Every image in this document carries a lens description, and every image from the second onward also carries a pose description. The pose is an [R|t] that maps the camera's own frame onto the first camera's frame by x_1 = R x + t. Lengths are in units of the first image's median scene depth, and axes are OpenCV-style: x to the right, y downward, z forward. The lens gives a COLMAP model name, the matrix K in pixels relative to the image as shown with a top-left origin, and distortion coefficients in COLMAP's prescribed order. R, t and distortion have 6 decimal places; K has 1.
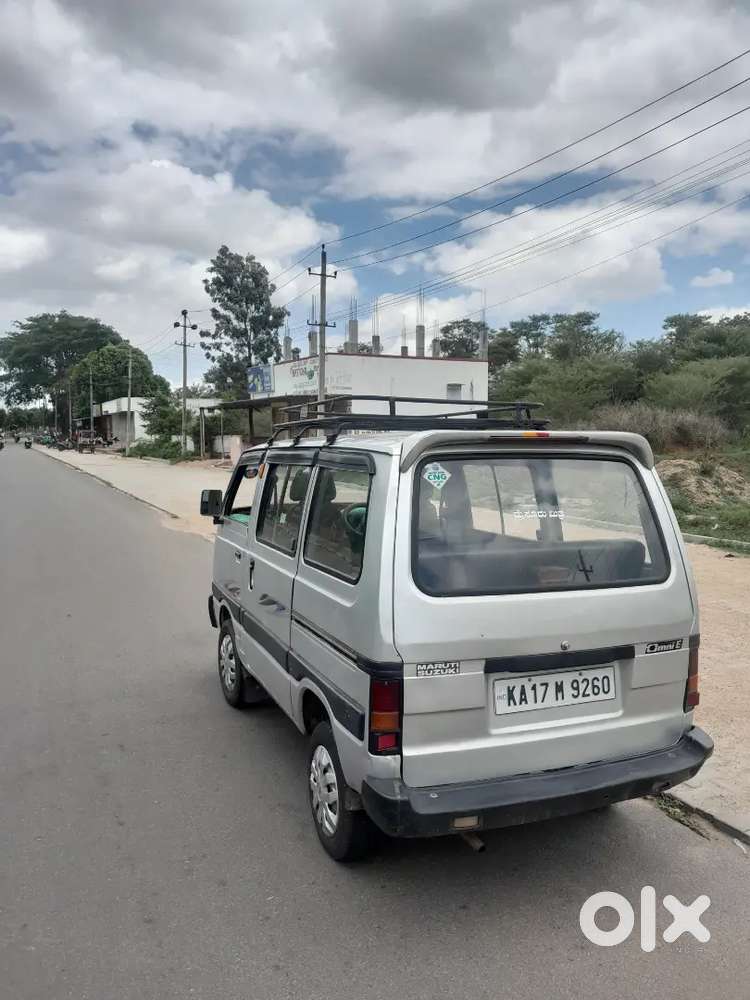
lens RADIAL K [[791.1, 0, 407.0], [0, 791.1, 493.4], [0, 0, 1]] dist [0.032955, -0.043316]
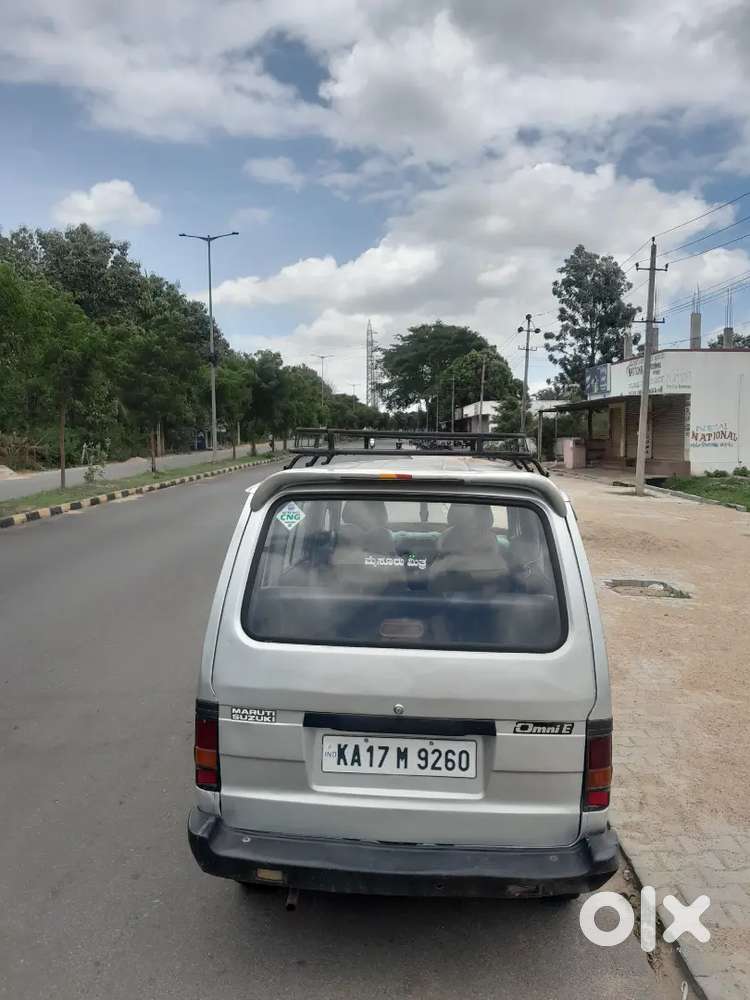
lens RADIAL K [[791.1, 0, 391.3], [0, 791.1, 519.1], [0, 0, 1]] dist [0.032955, -0.043316]
pose [[0.894690, 0.046674, -0.444243, 0.561021], [-0.032825, 0.998707, 0.038819, -0.058157], [0.445481, -0.020148, 0.895065, 0.183414]]
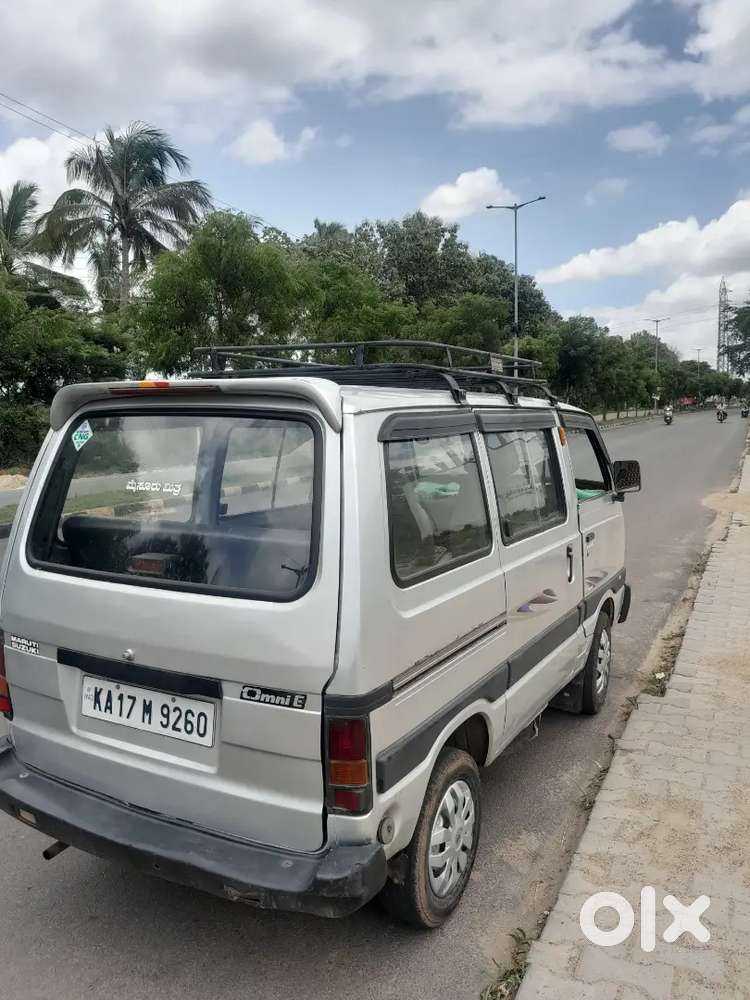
lens RADIAL K [[790.8, 0, 374.1], [0, 790.8, 497.4], [0, 0, 1]] dist [0.006462, -0.011772]
pose [[0.622919, 0.067944, -0.779331, 0.910025], [-0.033071, 0.997618, 0.060541, -0.017172], [0.781587, -0.011939, 0.623682, 0.676781]]
